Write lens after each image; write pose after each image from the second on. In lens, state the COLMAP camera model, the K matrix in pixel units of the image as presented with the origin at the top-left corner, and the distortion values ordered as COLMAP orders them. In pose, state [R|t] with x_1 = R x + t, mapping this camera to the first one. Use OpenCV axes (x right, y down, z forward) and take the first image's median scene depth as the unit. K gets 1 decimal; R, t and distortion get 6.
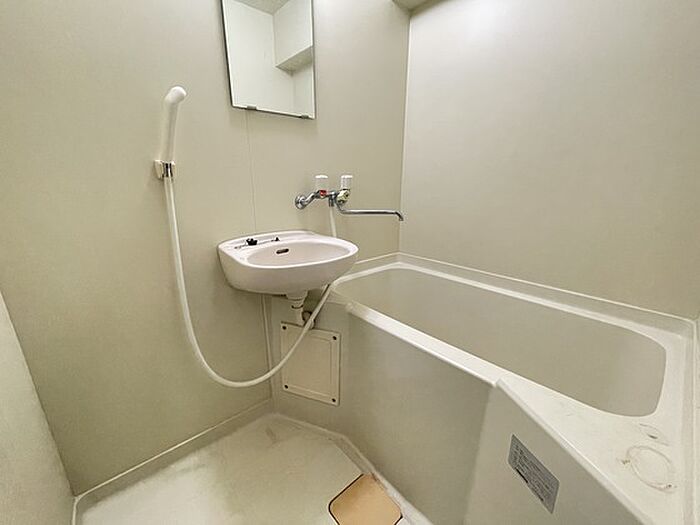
lens RADIAL K [[285.4, 0, 350.0], [0, 285.4, 262.5], [0, 0, 1]] dist [-0.001477, 0.000094]
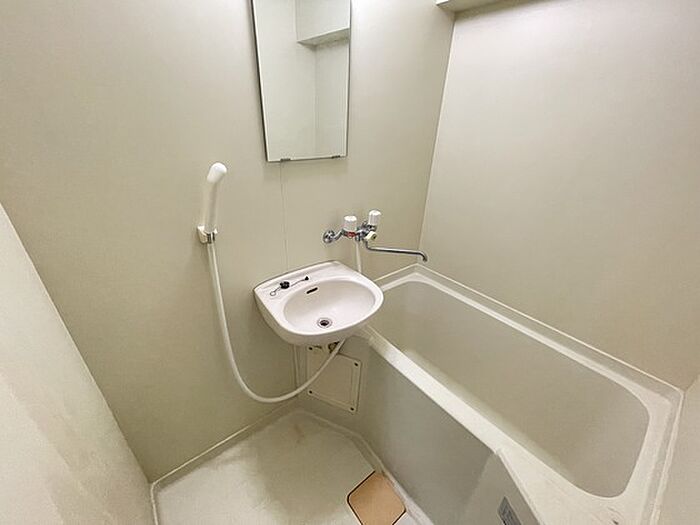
lens RADIAL K [[285.4, 0, 350.0], [0, 285.4, 262.5], [0, 0, 1]] dist [-0.001477, 0.000094]
pose [[0.998561, 0.048349, -0.023198, -0.072772], [-0.042931, 0.979974, 0.194443, -0.353771], [0.032135, -0.193167, 0.980639, -0.028251]]
